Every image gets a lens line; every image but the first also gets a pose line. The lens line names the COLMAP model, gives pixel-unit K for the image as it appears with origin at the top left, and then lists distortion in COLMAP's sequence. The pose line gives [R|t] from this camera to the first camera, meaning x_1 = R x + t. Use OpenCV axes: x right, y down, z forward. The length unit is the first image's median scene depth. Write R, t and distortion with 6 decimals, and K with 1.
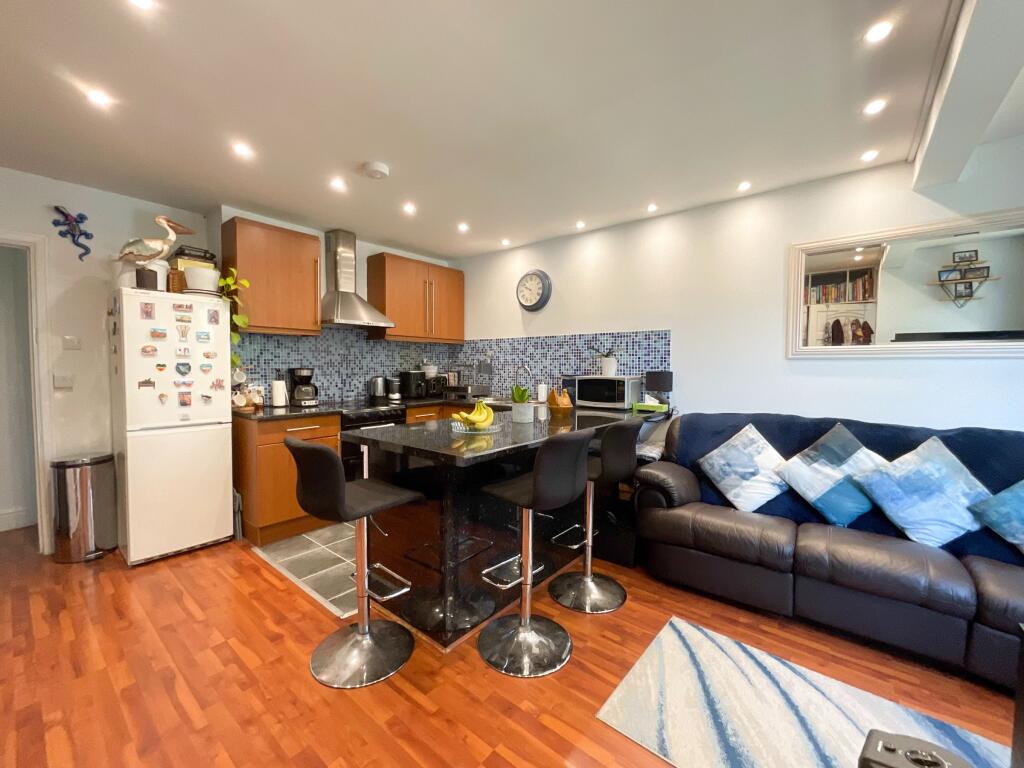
lens RADIAL K [[414.2, 0, 510.0], [0, 414.2, 382.1], [0, 0, 1]] dist [-0.015386, 0.000153]
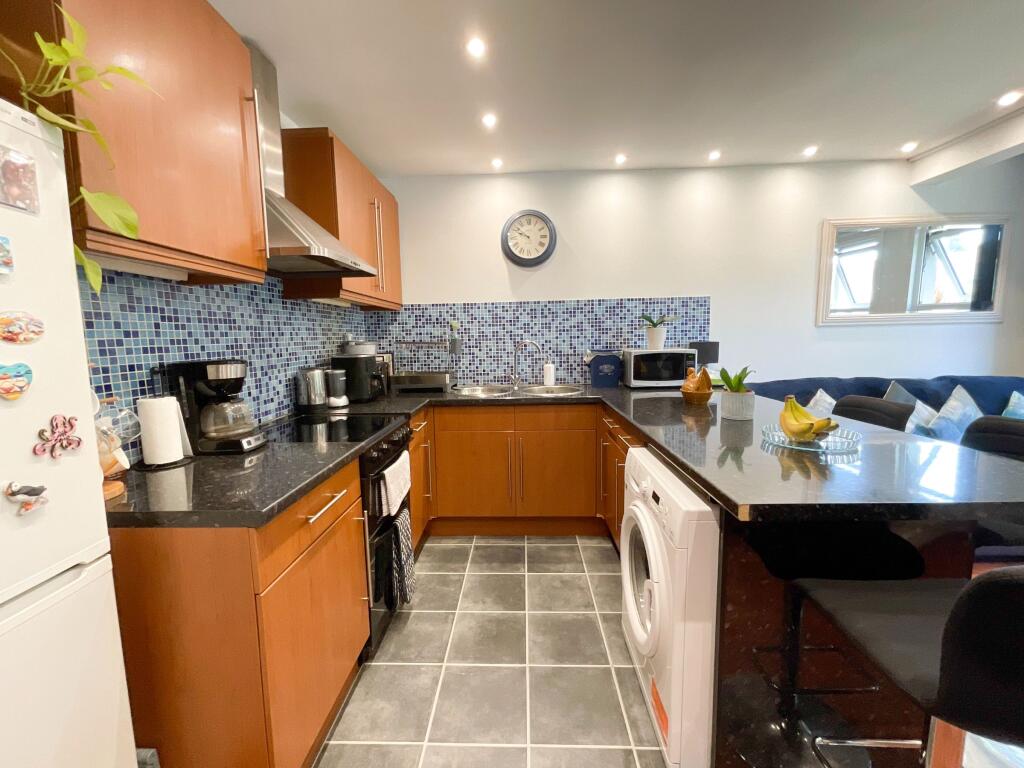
lens RADIAL K [[414.2, 0, 508.0], [0, 414.2, 383.9], [0, 0, 1]] dist [-0.015386, 0.000153]
pose [[0.802595, -0.090697, 0.589589, -0.452984], [0.050268, 0.995142, 0.084654, -0.027446], [-0.594403, -0.038306, 0.803255, 0.436145]]
